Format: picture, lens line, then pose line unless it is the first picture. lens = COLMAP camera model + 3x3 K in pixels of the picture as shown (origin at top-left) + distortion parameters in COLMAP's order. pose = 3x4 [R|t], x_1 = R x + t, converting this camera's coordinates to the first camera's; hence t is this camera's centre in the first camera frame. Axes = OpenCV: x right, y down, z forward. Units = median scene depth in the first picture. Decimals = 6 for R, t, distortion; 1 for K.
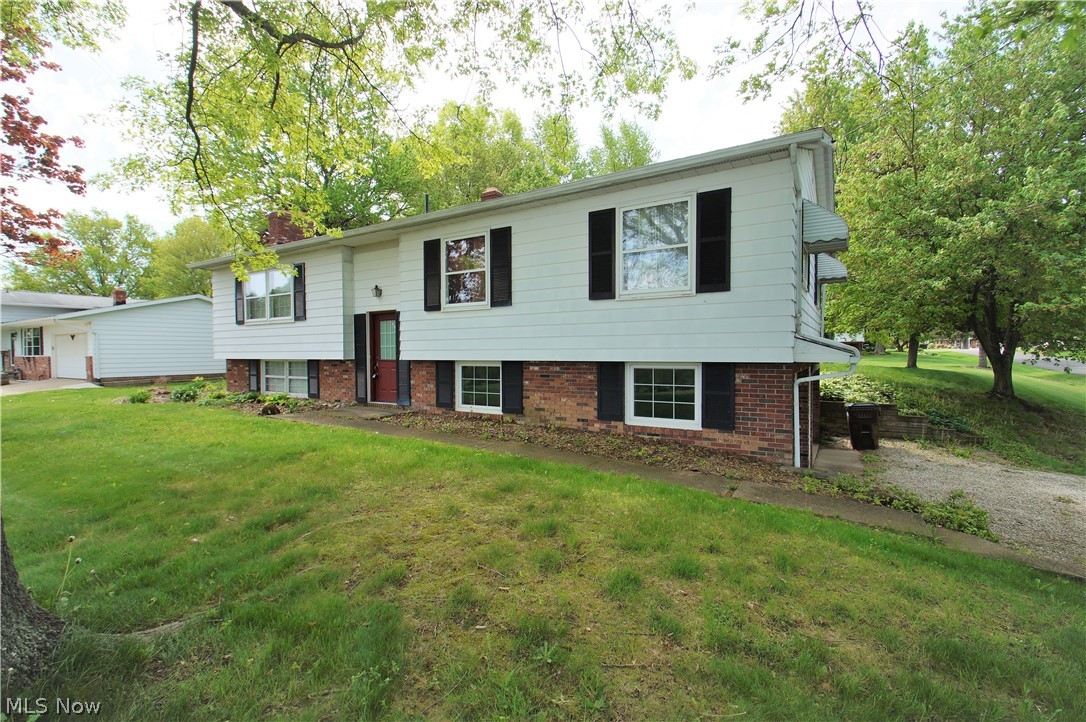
lens RADIAL K [[488.8, 0, 541.3], [0, 488.8, 363.5], [0, 0, 1]] dist [0.007896, -0.008917]
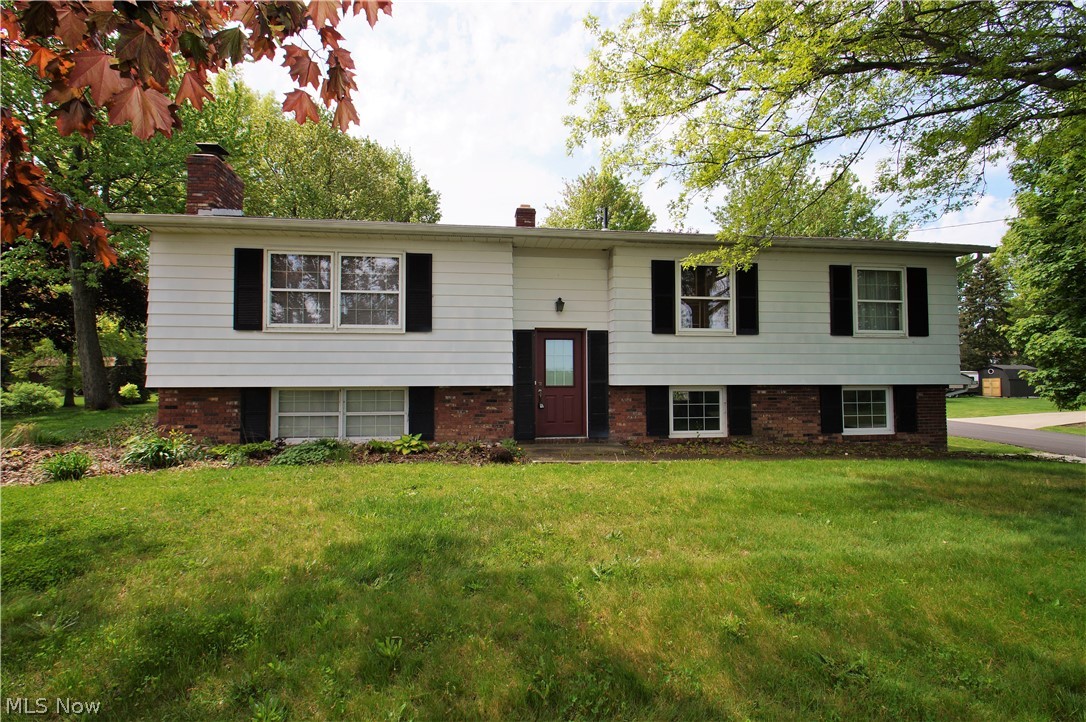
lens RADIAL K [[388.6, 0, 543.0], [0, 388.6, 356.4], [0, 0, 1]] dist [-0.000462, -0.000002]
pose [[0.784706, 0.037732, 0.618718, -0.850298], [0.012311, 0.997000, -0.076415, -0.008143], [-0.619746, 0.067580, 0.781888, 0.545485]]
